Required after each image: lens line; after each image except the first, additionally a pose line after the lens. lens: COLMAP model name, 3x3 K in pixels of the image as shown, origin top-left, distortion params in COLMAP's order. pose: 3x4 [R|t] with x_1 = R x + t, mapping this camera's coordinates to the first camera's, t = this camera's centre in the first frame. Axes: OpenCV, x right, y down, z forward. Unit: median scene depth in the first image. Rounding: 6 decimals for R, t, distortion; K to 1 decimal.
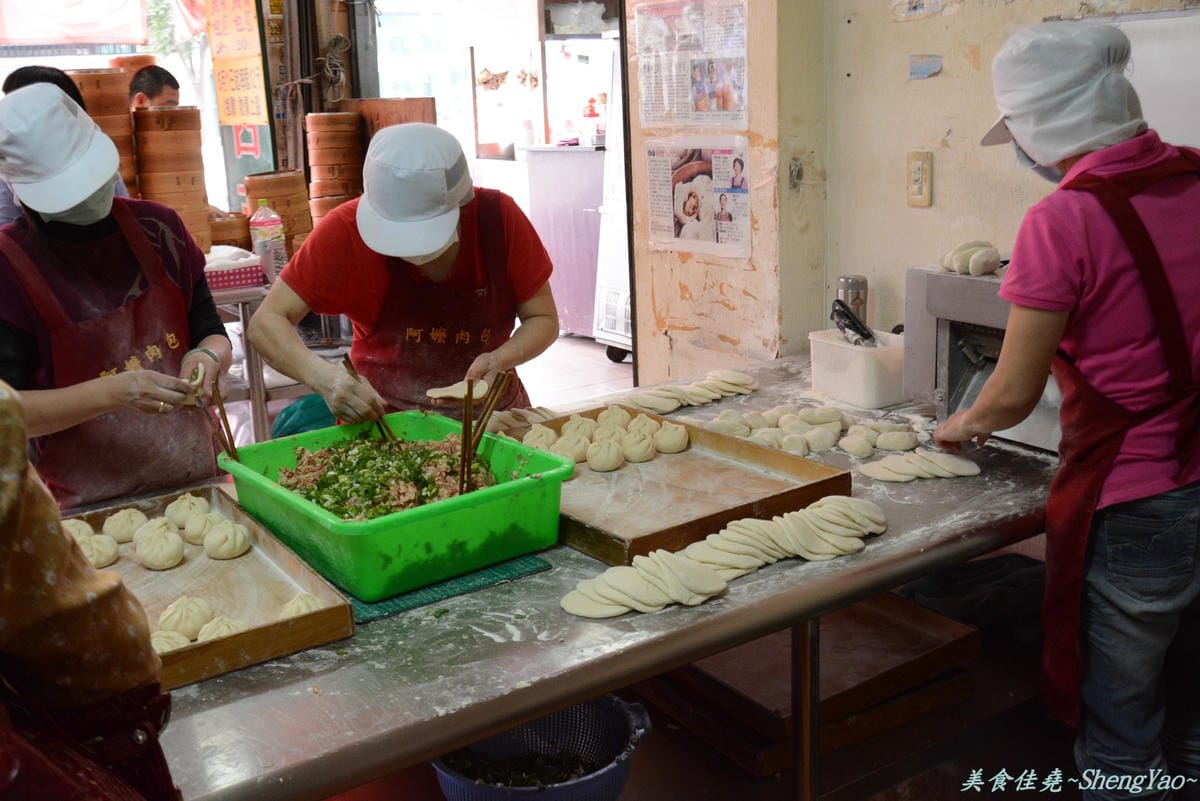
lens RADIAL K [[1326.6, 0, 600.0], [0, 1326.6, 400.5], [0, 0, 1]] dist [-0.017662, 0.023200]
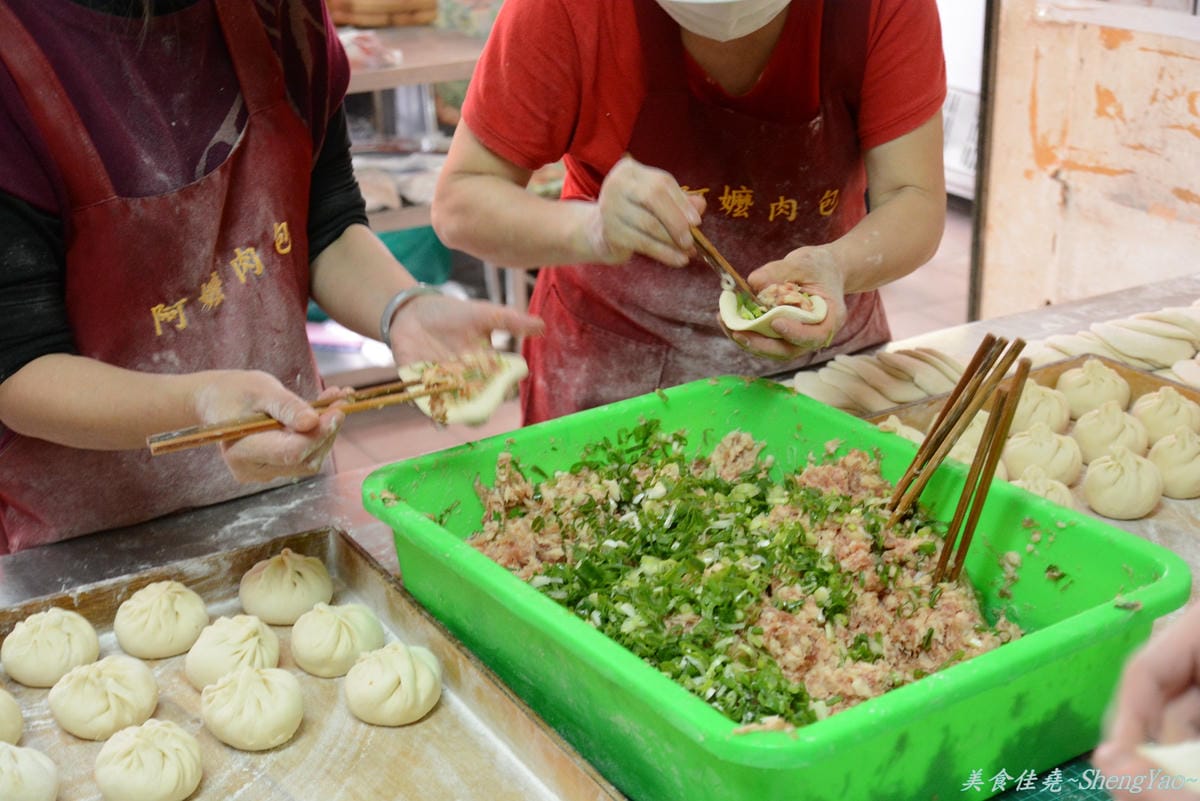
lens RADIAL K [[1856.8, 0, 600.0], [0, 1856.8, 400.5], [0, 0, 1]] dist [0.026235, -0.065501]
pose [[0.999044, 0.039896, -0.017848, -0.189687], [-0.037482, 0.992113, 0.119611, -0.067801], [0.022480, -0.118827, 0.992660, 0.346968]]
